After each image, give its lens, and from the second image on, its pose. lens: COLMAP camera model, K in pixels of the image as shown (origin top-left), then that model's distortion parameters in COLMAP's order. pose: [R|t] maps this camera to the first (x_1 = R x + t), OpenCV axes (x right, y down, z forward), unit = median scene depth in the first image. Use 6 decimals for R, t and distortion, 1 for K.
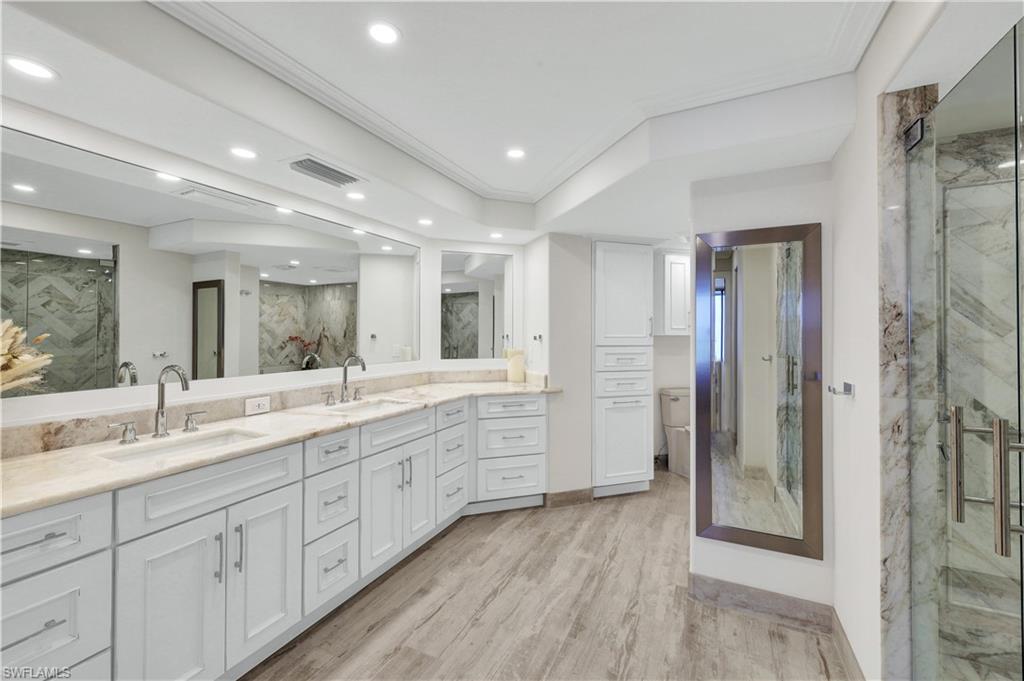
lens RADIAL K [[415.1, 0, 513.0], [0, 415.1, 327.5], [0, 0, 1]] dist [-0.000122, -0.000053]
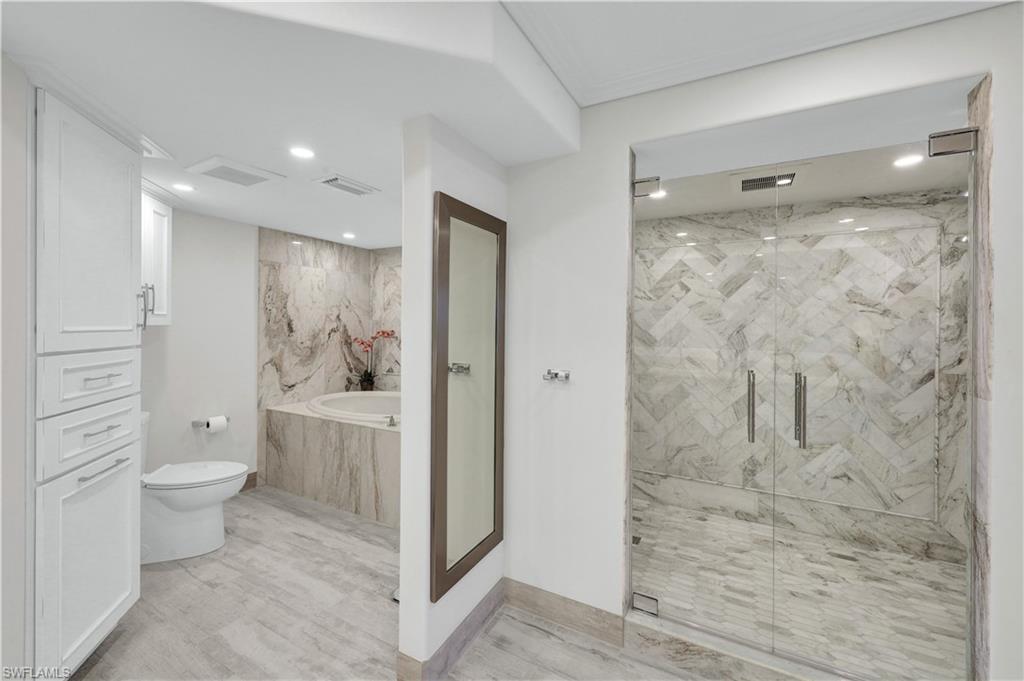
lens RADIAL K [[415.1, 0, 513.0], [0, 415.1, 327.5], [0, 0, 1]] dist [-0.000122, -0.000053]
pose [[0.035983, -0.005755, 0.999336, -0.286605], [-0.026321, 0.999631, 0.006705, 0.007008], [-0.999006, -0.026544, 0.035819, 0.866824]]
